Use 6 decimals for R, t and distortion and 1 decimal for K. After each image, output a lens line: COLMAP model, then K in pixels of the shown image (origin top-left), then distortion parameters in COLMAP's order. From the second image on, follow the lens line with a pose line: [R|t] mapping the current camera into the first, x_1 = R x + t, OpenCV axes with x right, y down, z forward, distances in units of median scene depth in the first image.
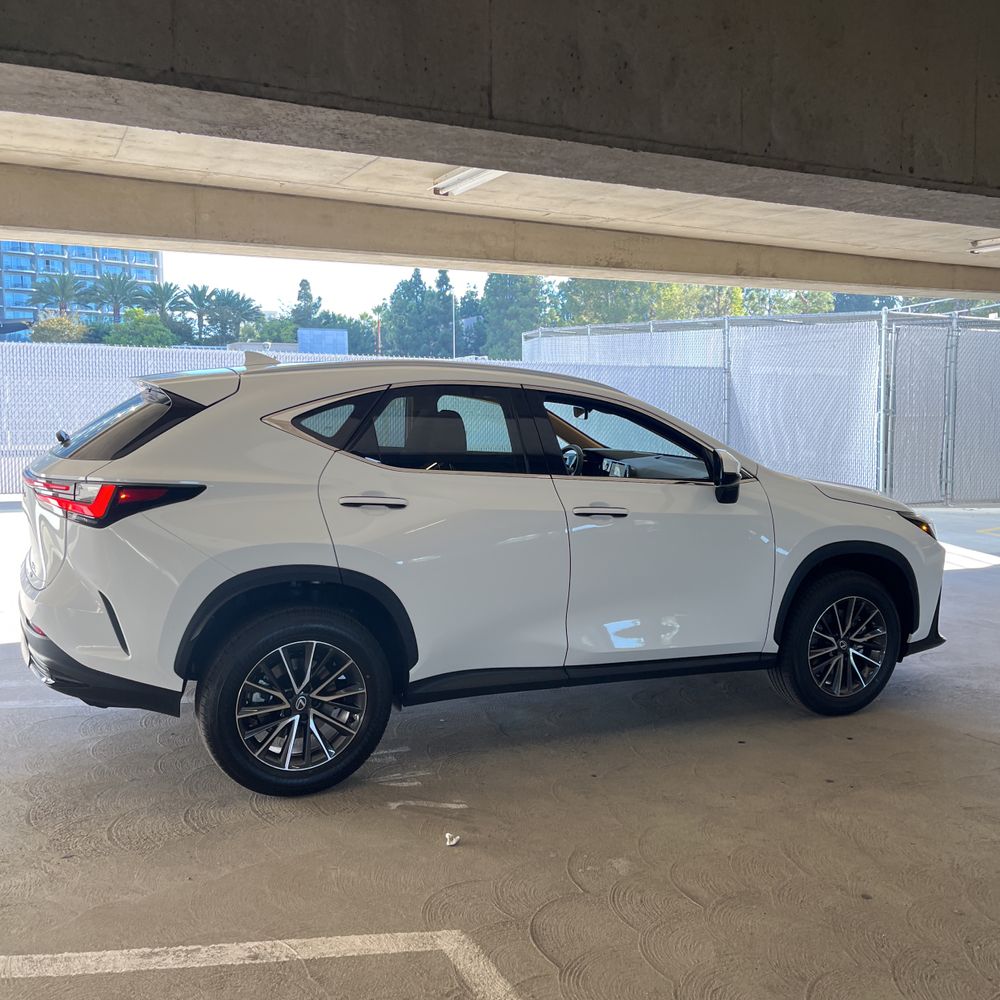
lens RADIAL K [[1005.4, 0, 472.2], [0, 1005.4, 517.0], [0, 0, 1]] dist [0.043393, -0.039968]
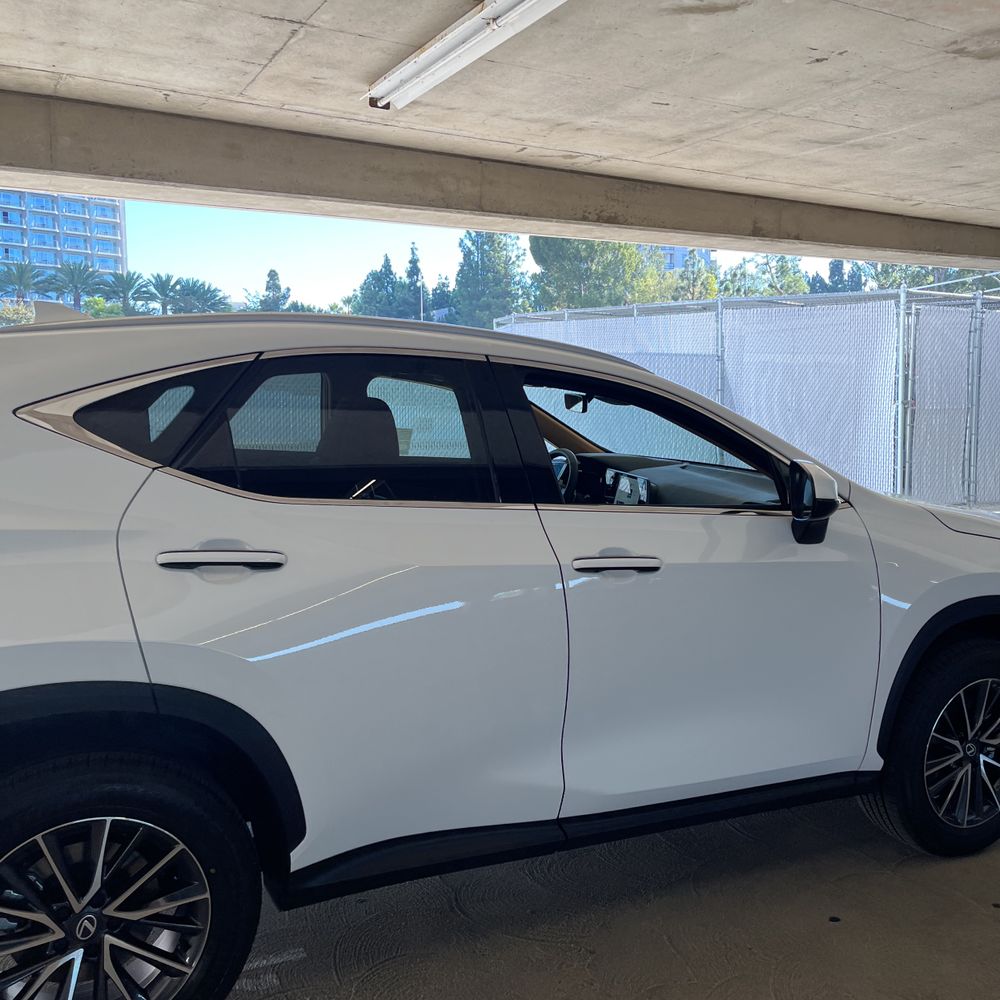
lens RADIAL K [[1018.0, 0, 475.7], [0, 1018.0, 498.3], [0, 0, 1]] dist [0.057365, -0.071637]
pose [[0.999524, -0.002735, 0.030733, 0.014861], [0.003111, 0.999921, -0.012183, -0.023809], [-0.030698, 0.012273, 0.999453, 0.243755]]
